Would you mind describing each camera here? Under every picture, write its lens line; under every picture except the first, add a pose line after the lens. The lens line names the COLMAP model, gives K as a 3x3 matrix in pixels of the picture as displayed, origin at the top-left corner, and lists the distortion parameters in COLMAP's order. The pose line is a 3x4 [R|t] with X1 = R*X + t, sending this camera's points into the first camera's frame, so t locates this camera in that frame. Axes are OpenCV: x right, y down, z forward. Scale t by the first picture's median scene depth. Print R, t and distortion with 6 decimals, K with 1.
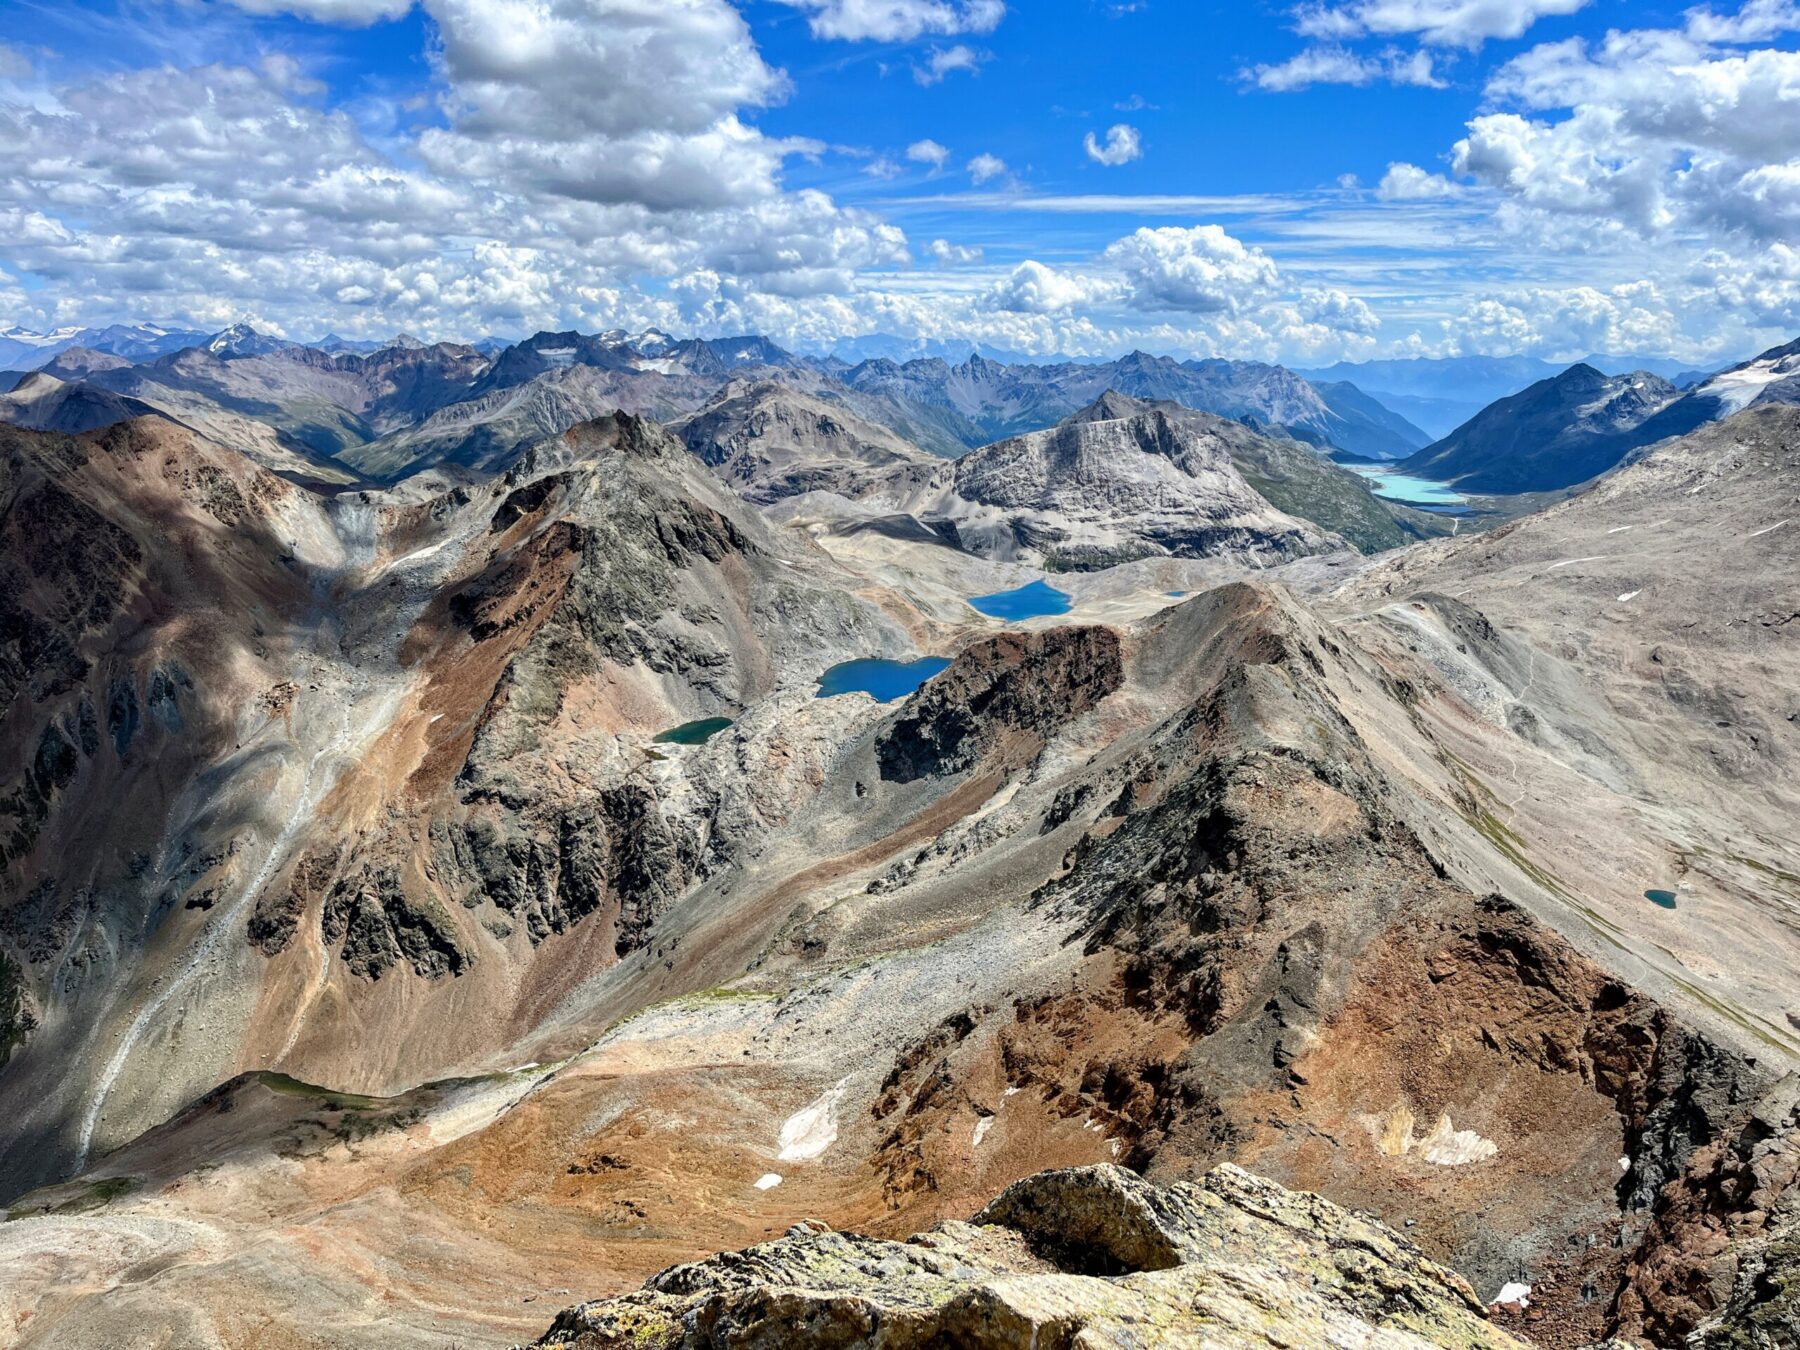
lens RADIAL K [[1351.9, 0, 921.5], [0, 1351.9, 682.9], [0, 0, 1]] dist [0.075953, -0.105768]
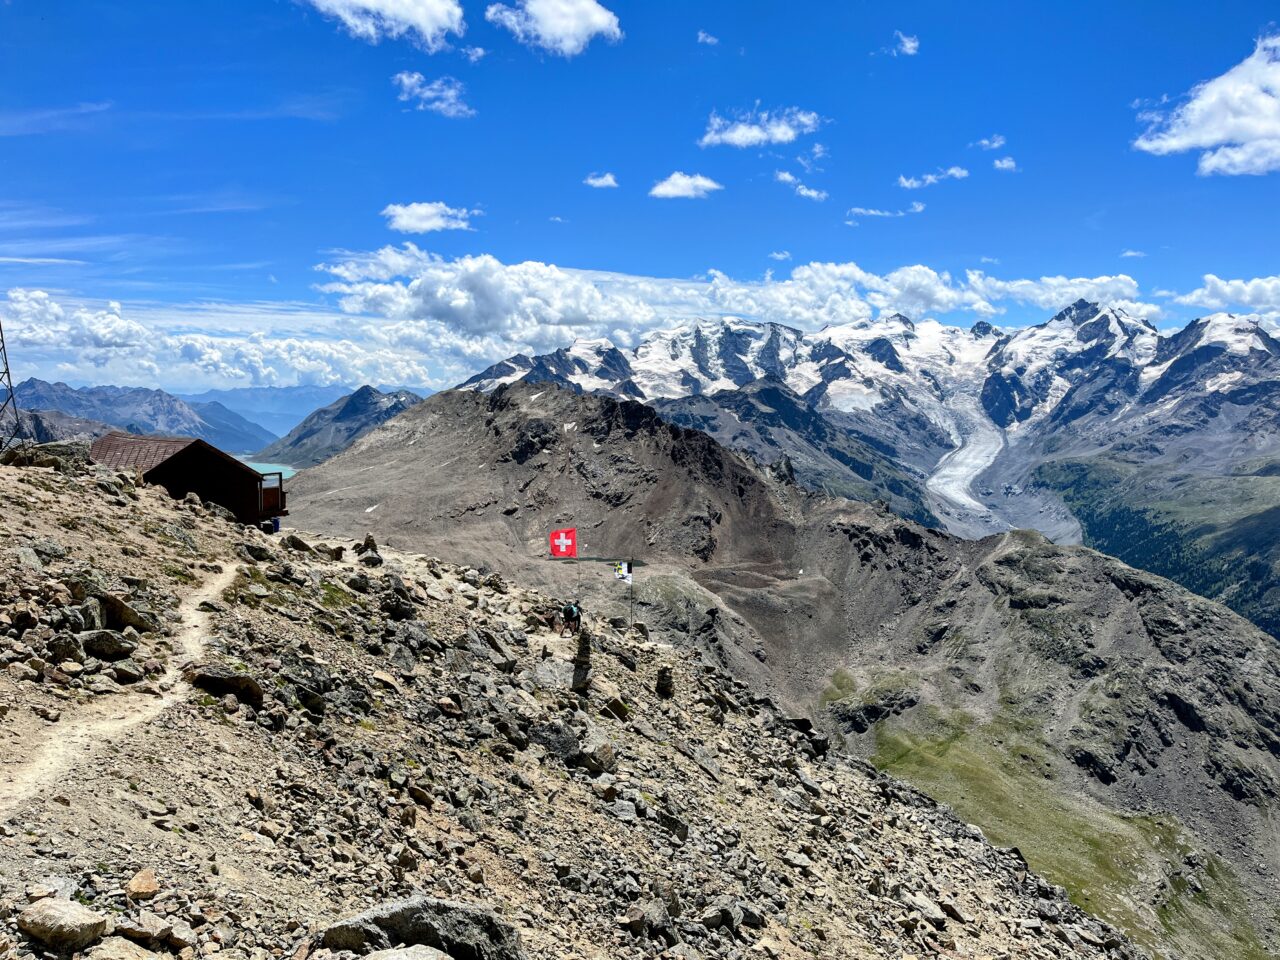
lens RADIAL K [[958.7, 0, 633.7], [0, 958.7, 487.7], [0, 0, 1]] dist [0.072990, -0.096563]
pose [[0.766718, -0.071130, 0.638032, 0.087587], [0.154125, 0.985172, -0.075381, 0.050225], [-0.623209, 0.156132, 0.766311, 0.014954]]
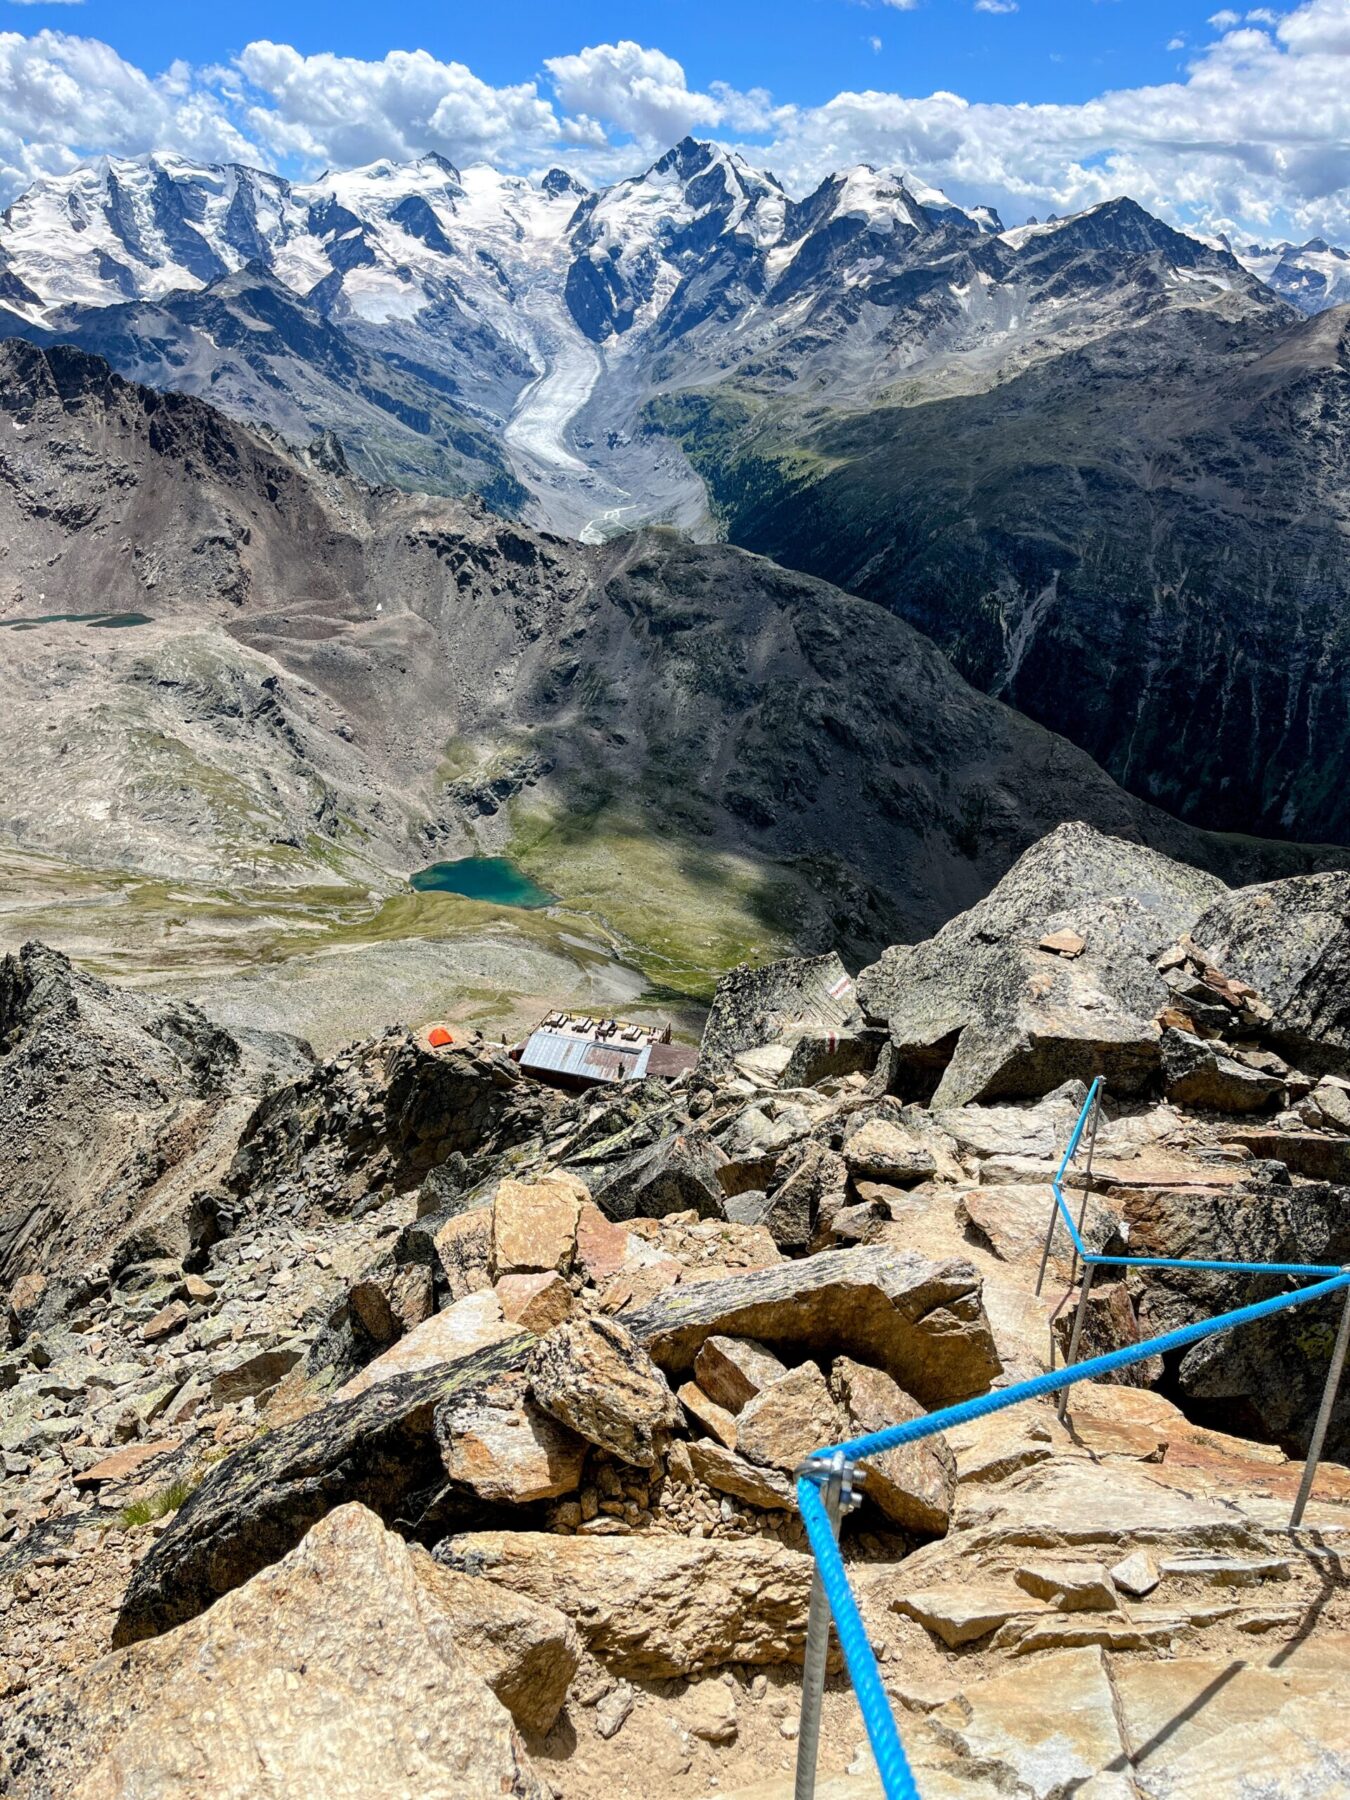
lens RADIAL K [[1353.6, 0, 673.8], [0, 1353.6, 908.0], [0, 0, 1]] dist [0.044107, -0.042477]
pose [[0.438018, -0.389989, 0.809968, 0.021709], [0.221273, 0.920051, 0.323332, 0.004401], [-0.871308, 0.037599, 0.489294, 0.000609]]
